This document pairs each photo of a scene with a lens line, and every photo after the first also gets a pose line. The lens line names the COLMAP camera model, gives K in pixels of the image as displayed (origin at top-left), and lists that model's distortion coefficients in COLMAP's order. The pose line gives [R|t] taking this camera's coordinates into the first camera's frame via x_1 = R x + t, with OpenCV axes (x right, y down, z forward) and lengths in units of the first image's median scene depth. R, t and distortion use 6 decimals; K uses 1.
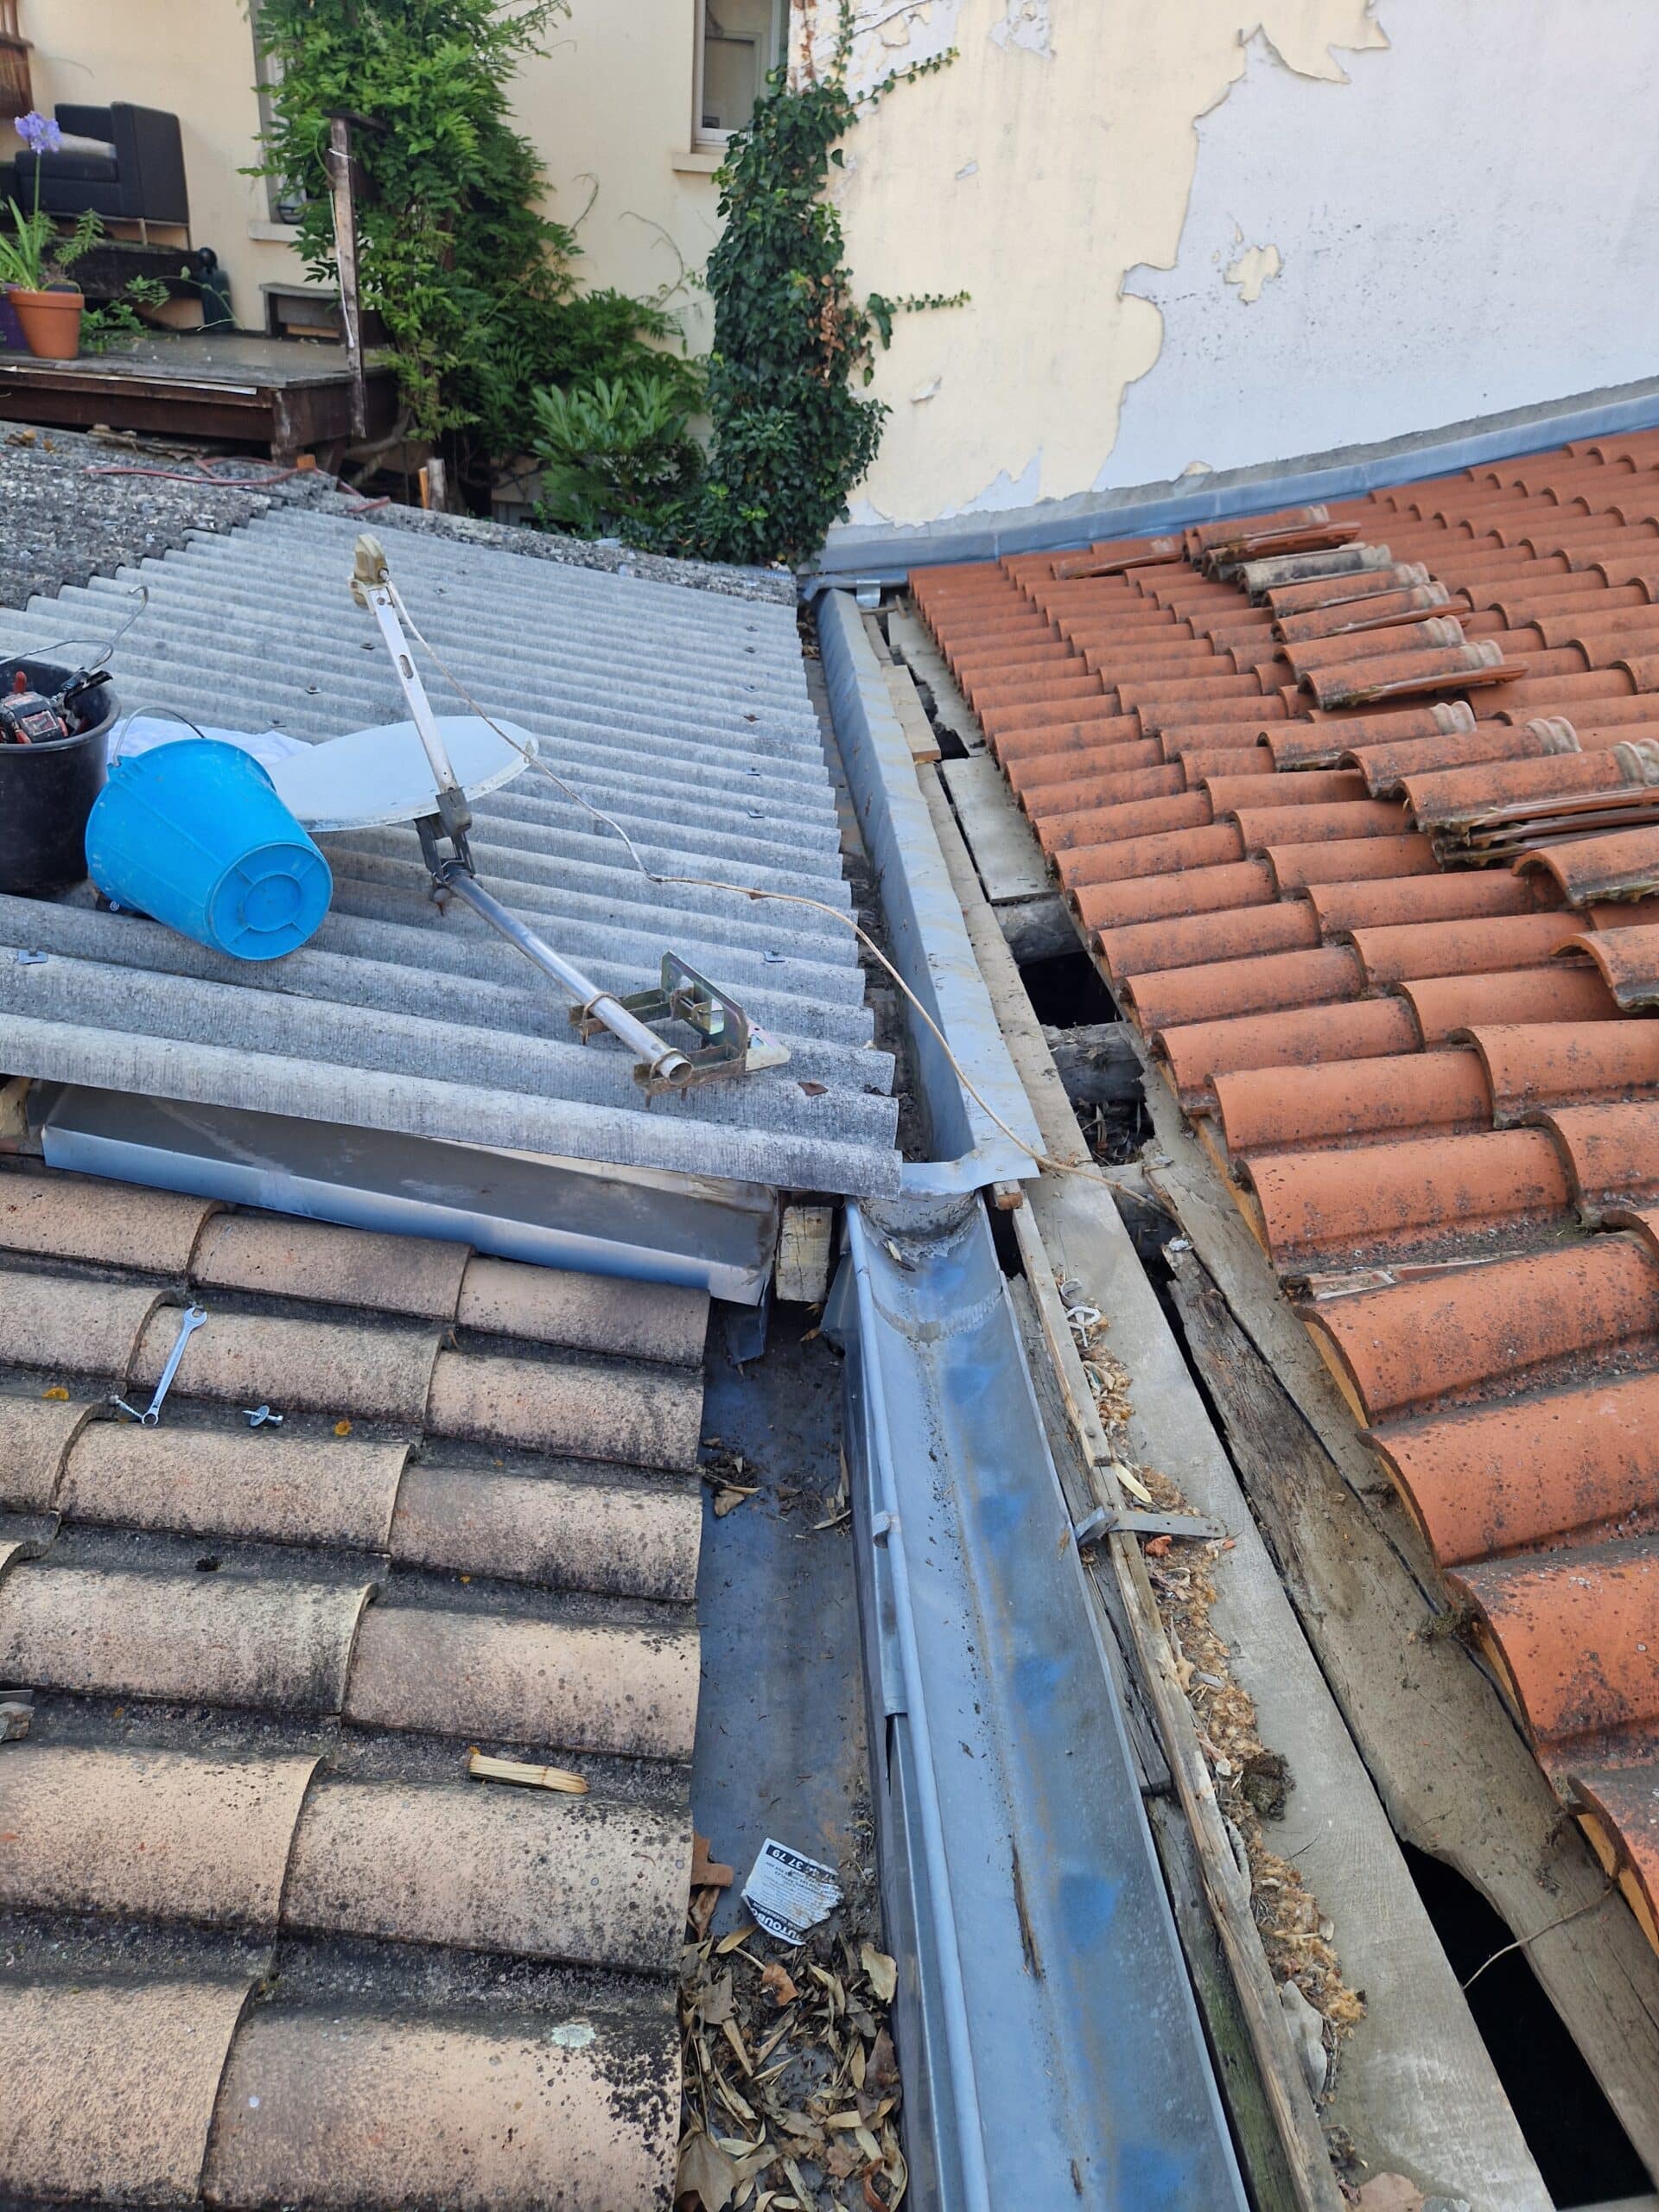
lens RADIAL K [[1513.7, 0, 803.8], [0, 1513.7, 1160.7], [0, 0, 1]] dist [0.090776, -0.067369]
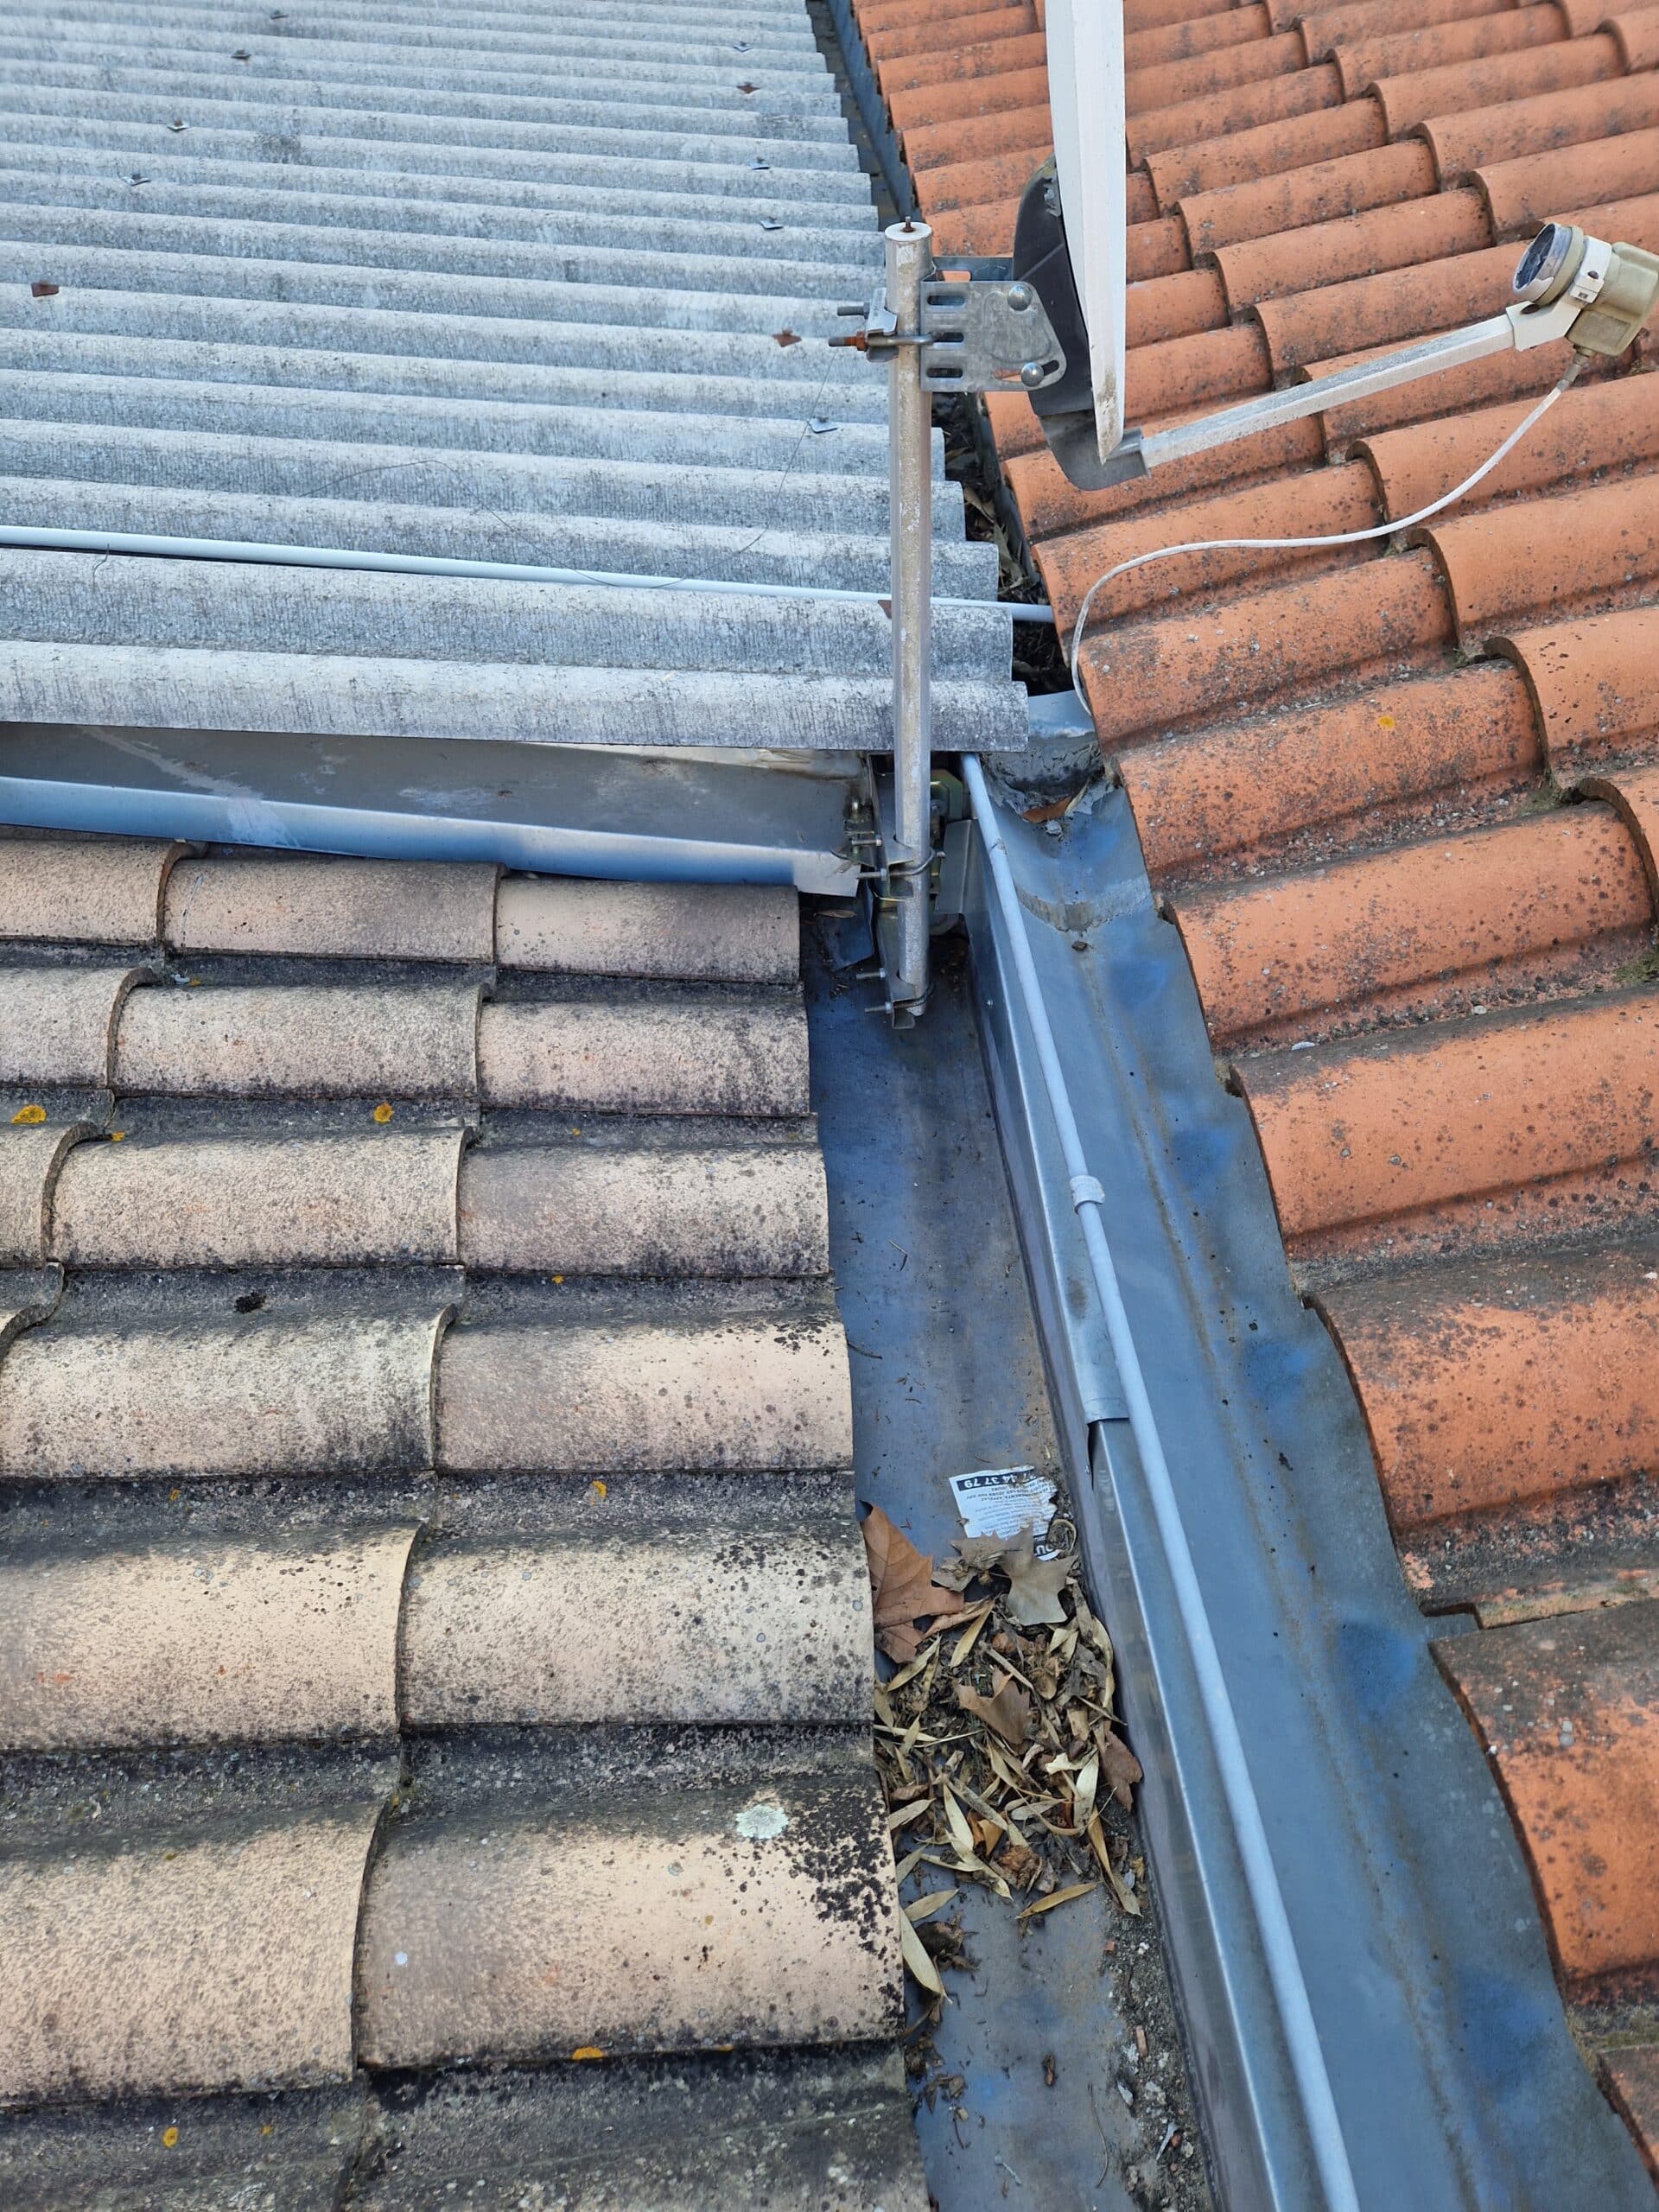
lens RADIAL K [[1492.2, 0, 840.3], [0, 1492.2, 1119.0], [0, 0, 1]] dist [0.082689, -0.062144]
pose [[0.992855, -0.109760, -0.046817, -0.019181], [0.118622, 0.950463, 0.287312, -0.030501], [0.012963, -0.290813, 0.956692, 0.250426]]
